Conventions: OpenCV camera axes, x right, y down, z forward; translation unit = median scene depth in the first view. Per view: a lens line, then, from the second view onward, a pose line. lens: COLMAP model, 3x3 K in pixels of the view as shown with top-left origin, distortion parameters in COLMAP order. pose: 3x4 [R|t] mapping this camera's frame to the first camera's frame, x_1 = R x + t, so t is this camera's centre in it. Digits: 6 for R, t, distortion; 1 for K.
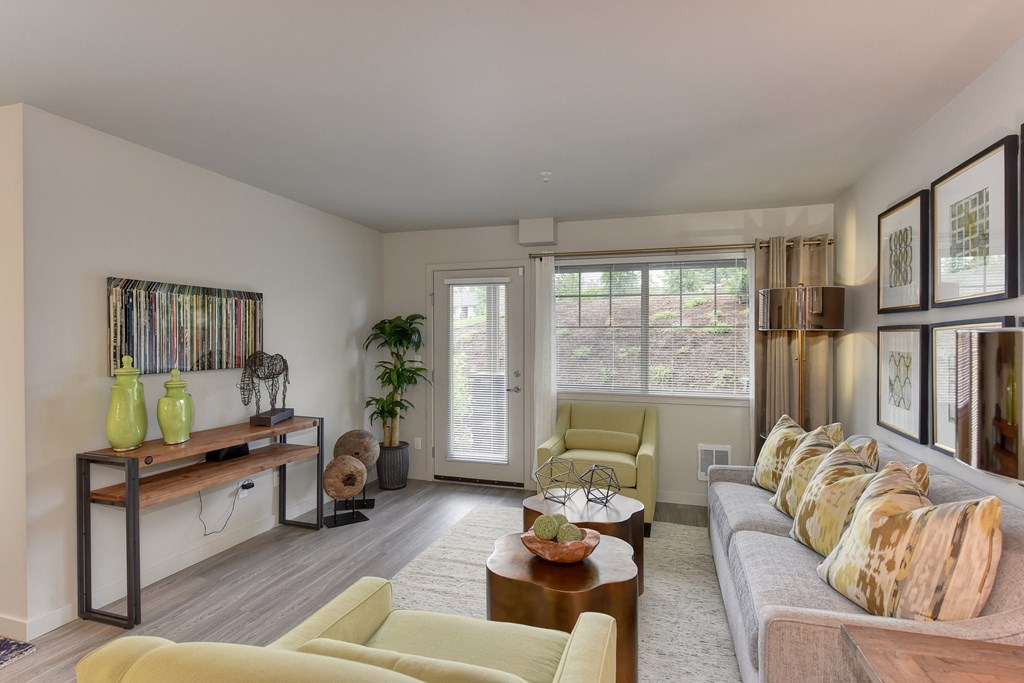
lens RADIAL K [[494.0, 0, 516.0], [0, 494.0, 344.7], [0, 0, 1]] dist [0.005913, 0.000722]
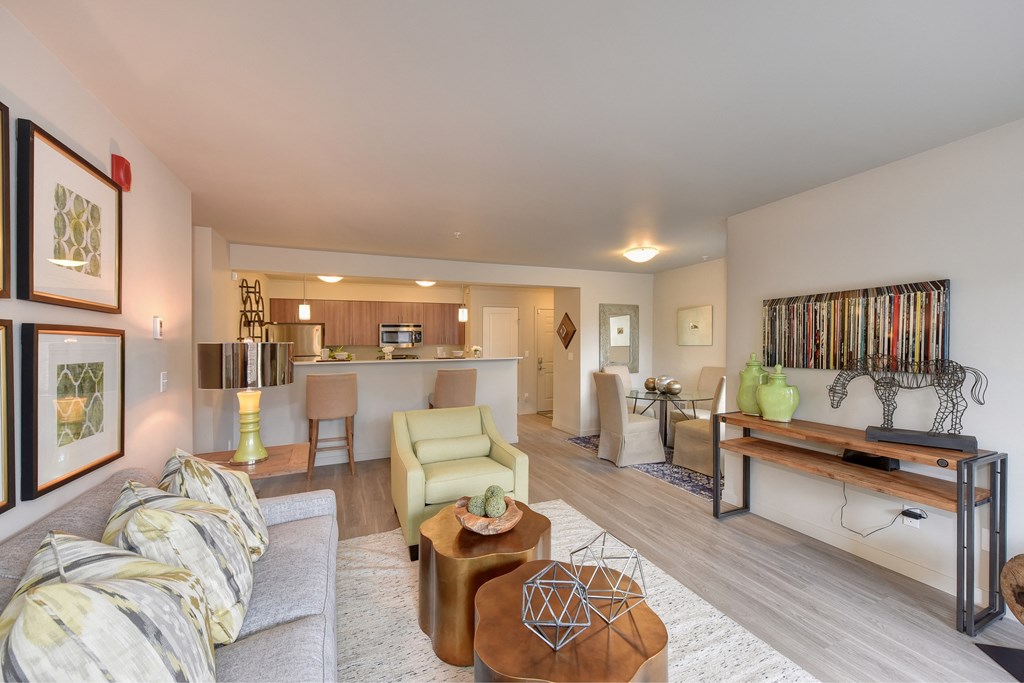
lens RADIAL K [[400.8, 0, 528.6], [0, 400.8, 345.3], [0, 0, 1]] dist [-0.000981, -0.000356]
pose [[-0.736606, 0.006104, -0.676295, 0.460459], [0.000148, 0.999961, 0.008864, -0.009279], [0.676322, 0.006429, -0.736578, 1.236037]]
